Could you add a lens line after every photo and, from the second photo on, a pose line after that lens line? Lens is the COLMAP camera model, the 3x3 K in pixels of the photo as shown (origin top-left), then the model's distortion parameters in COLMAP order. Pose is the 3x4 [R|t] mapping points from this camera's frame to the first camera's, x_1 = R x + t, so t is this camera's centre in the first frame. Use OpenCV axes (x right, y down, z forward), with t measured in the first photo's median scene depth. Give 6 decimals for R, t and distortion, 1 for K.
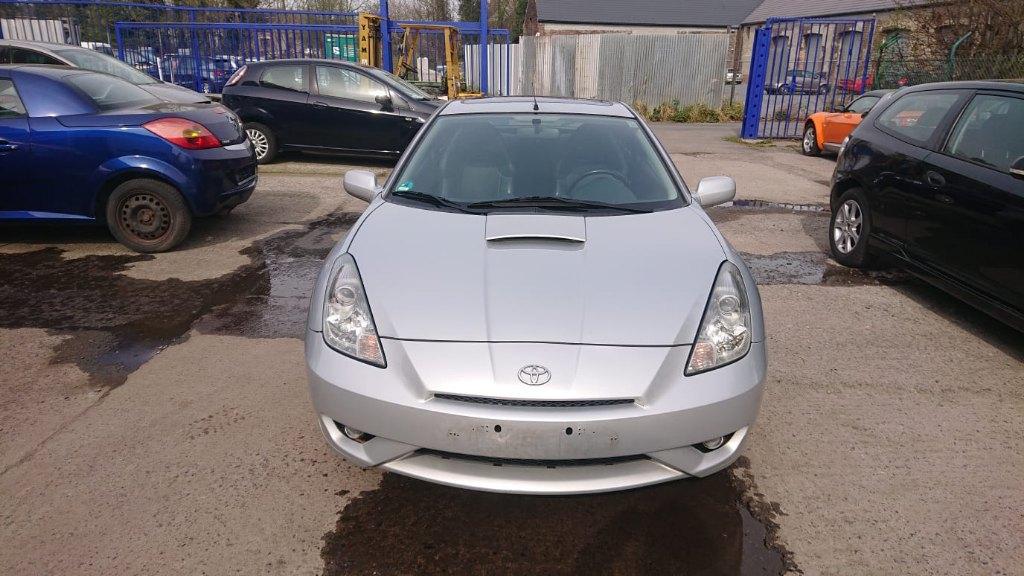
lens RADIAL K [[716.6, 0, 511.3], [0, 716.6, 284.0], [0, 0, 1]] dist [0.037492, -0.041640]
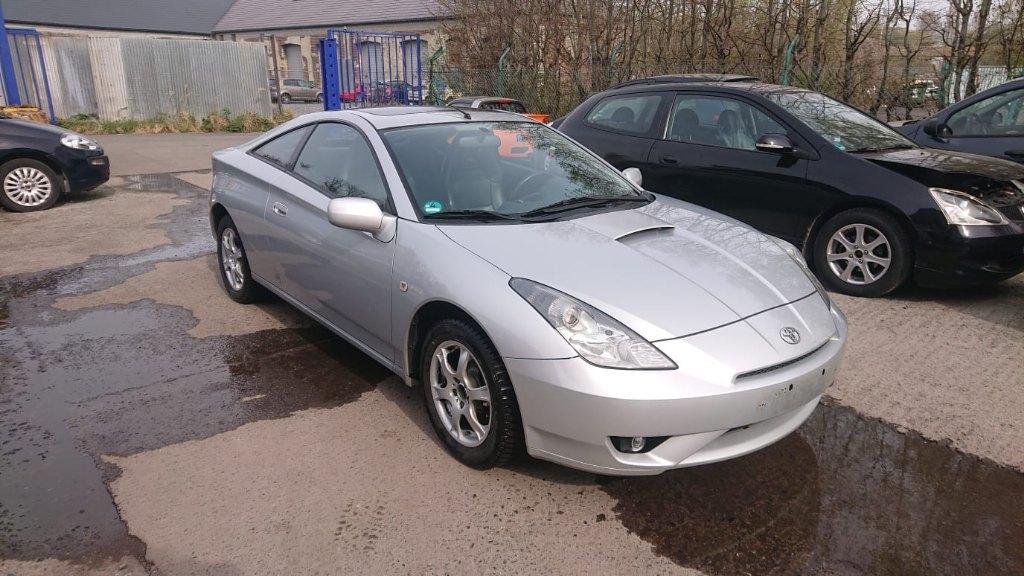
lens RADIAL K [[716.6, 0, 502.1], [0, 716.6, 277.5], [0, 0, 1]] dist [0.037492, -0.041640]
pose [[0.732701, -0.180885, 0.656072, -0.194104], [0.193095, 0.979668, 0.054455, -0.021960], [-0.652582, 0.086785, 0.752731, 0.071632]]
